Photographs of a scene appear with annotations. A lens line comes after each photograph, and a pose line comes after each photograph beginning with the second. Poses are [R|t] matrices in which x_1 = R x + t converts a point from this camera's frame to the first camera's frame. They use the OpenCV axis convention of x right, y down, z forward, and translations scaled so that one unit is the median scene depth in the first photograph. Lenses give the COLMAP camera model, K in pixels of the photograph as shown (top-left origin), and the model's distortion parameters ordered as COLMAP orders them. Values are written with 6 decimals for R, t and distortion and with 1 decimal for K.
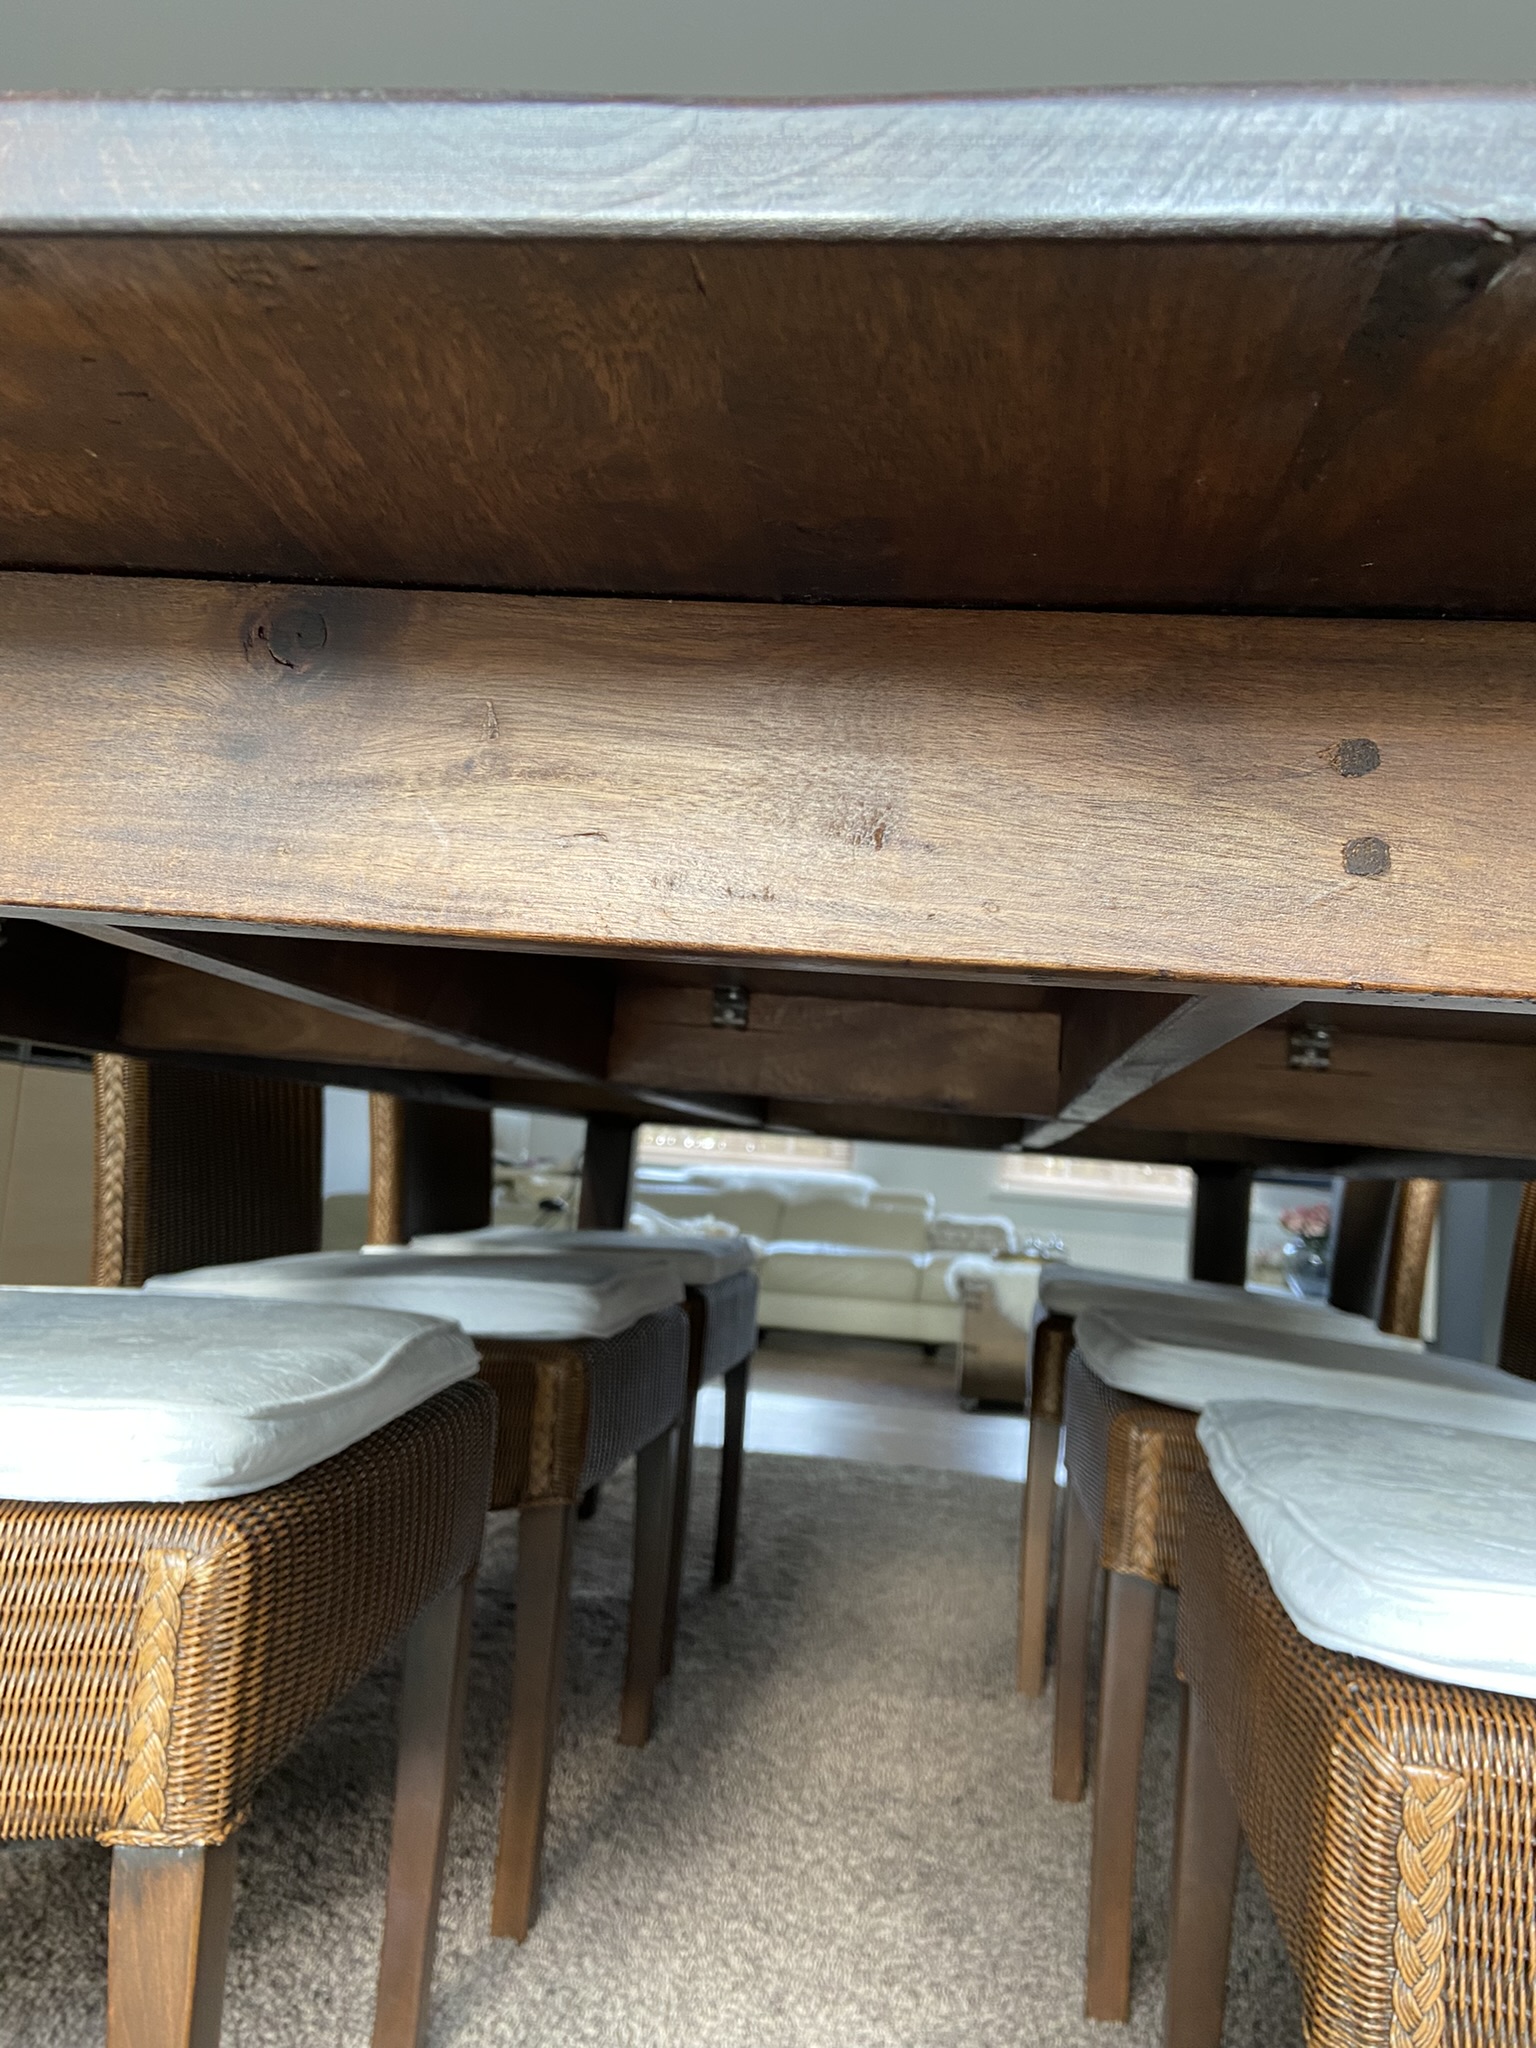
lens RADIAL K [[1538.8, 0, 812.4], [0, 1538.8, 1026.5], [0, 0, 1]] dist [0.123348, -0.144057]
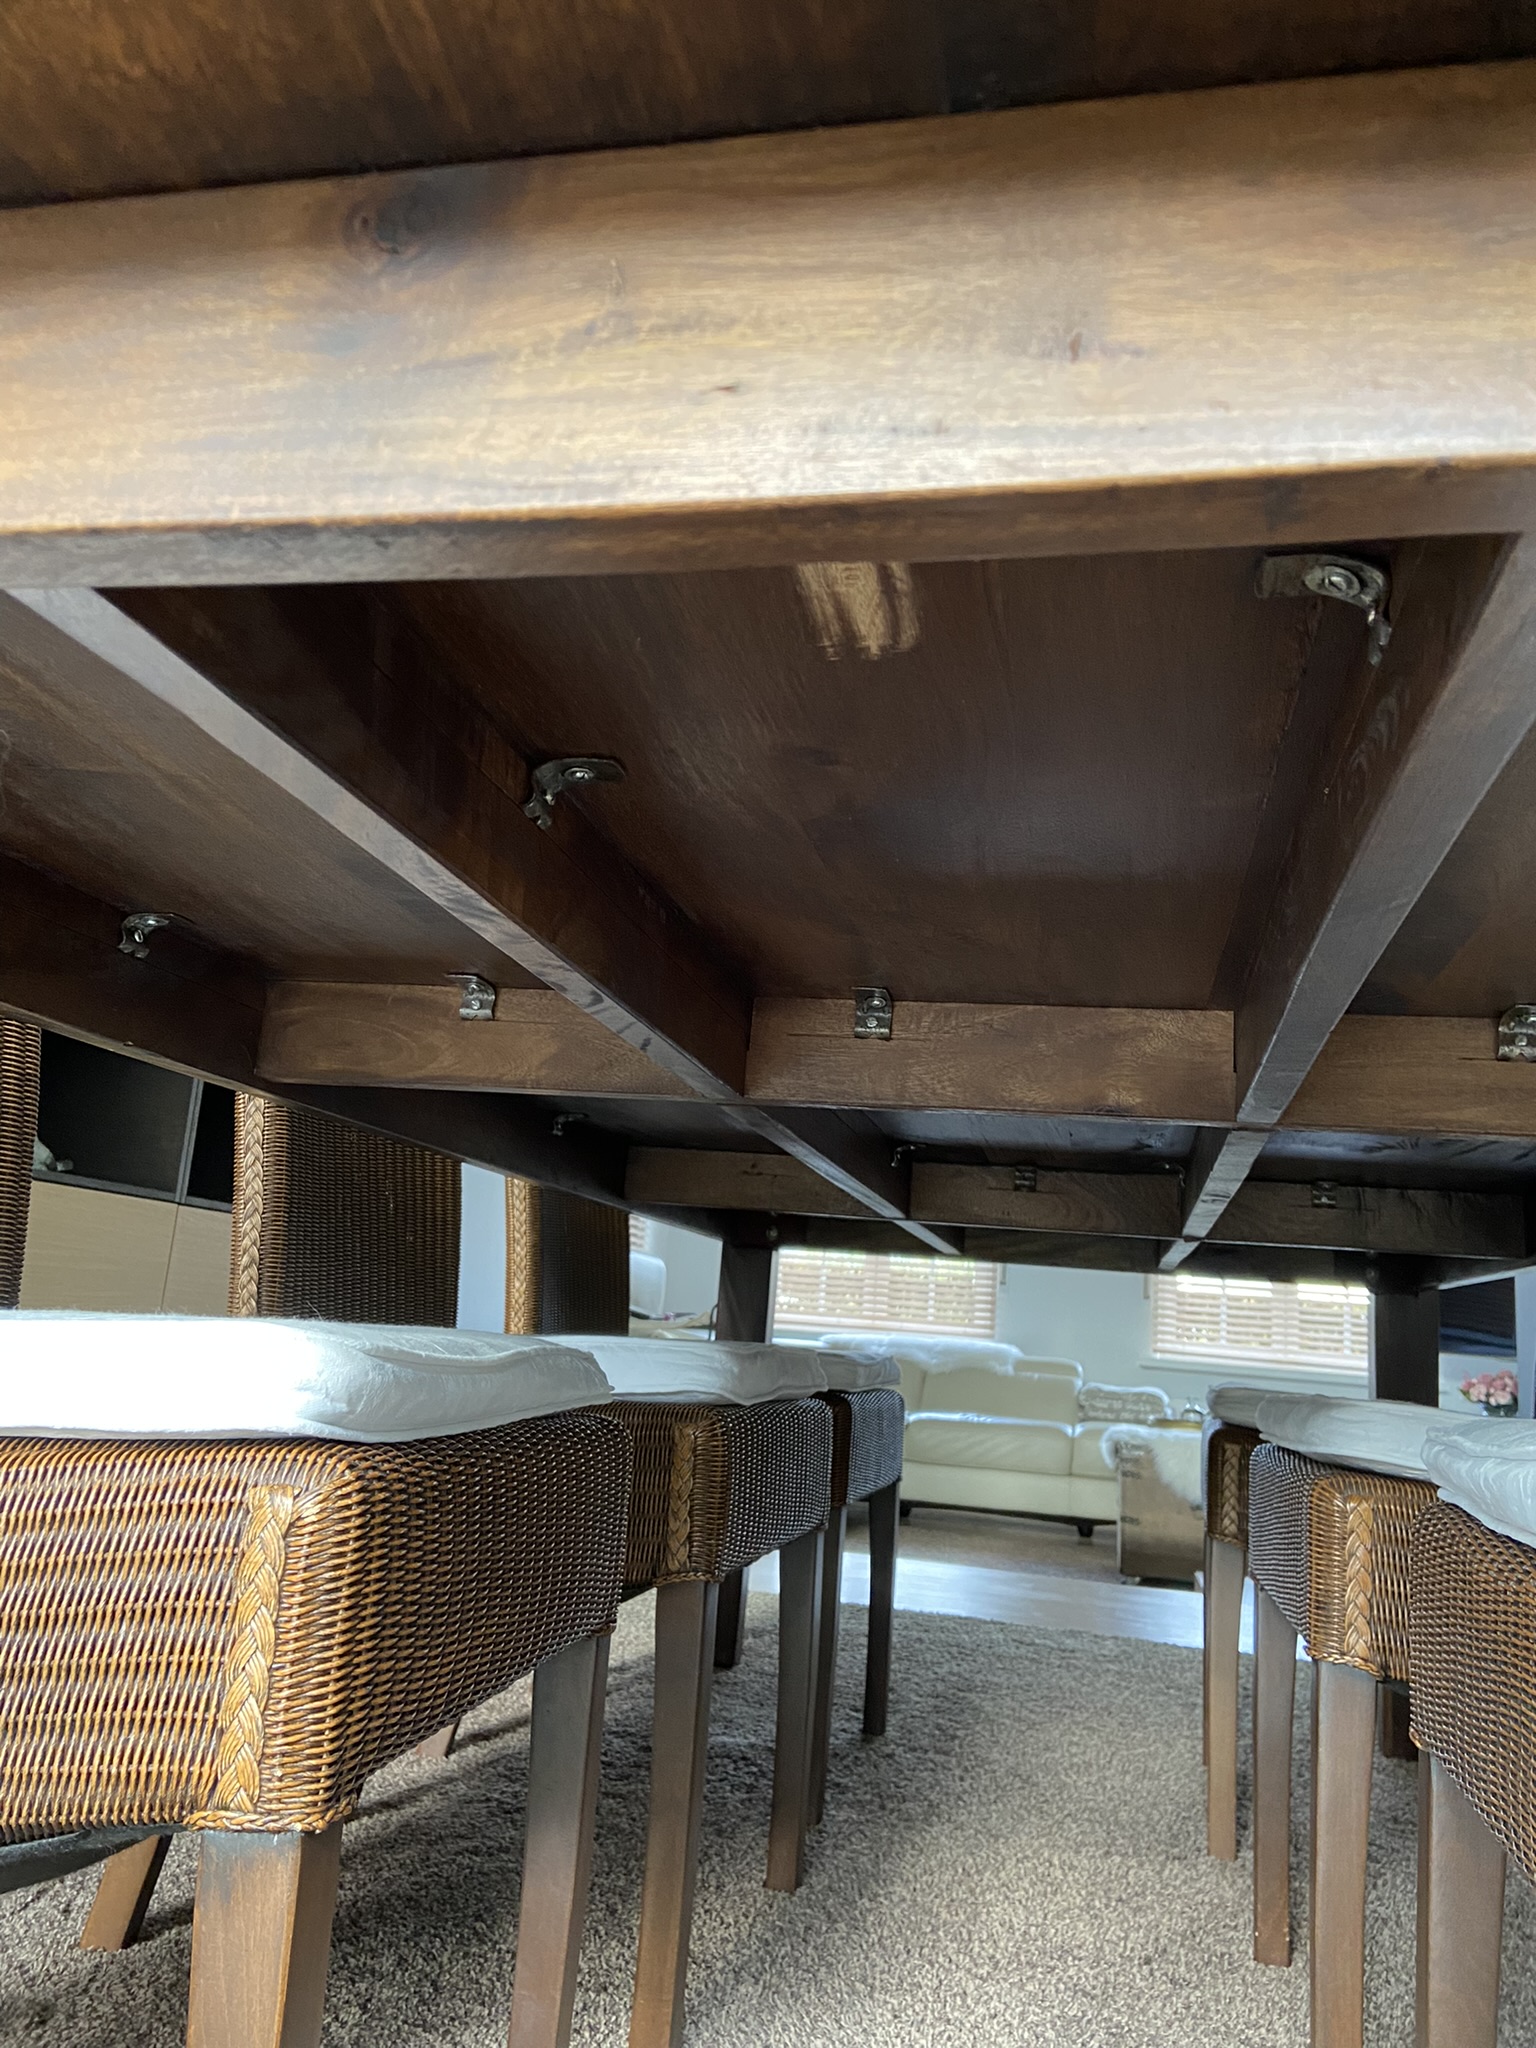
lens RADIAL K [[1538.8, 0, 808.4], [0, 1538.8, 1017.4], [0, 0, 1]] dist [0.123348, -0.144057]
pose [[0.995849, -0.024293, -0.087718, -0.009303], [0.013543, 0.992544, -0.121129, 0.091705], [0.090006, 0.119438, 0.988753, 0.054212]]
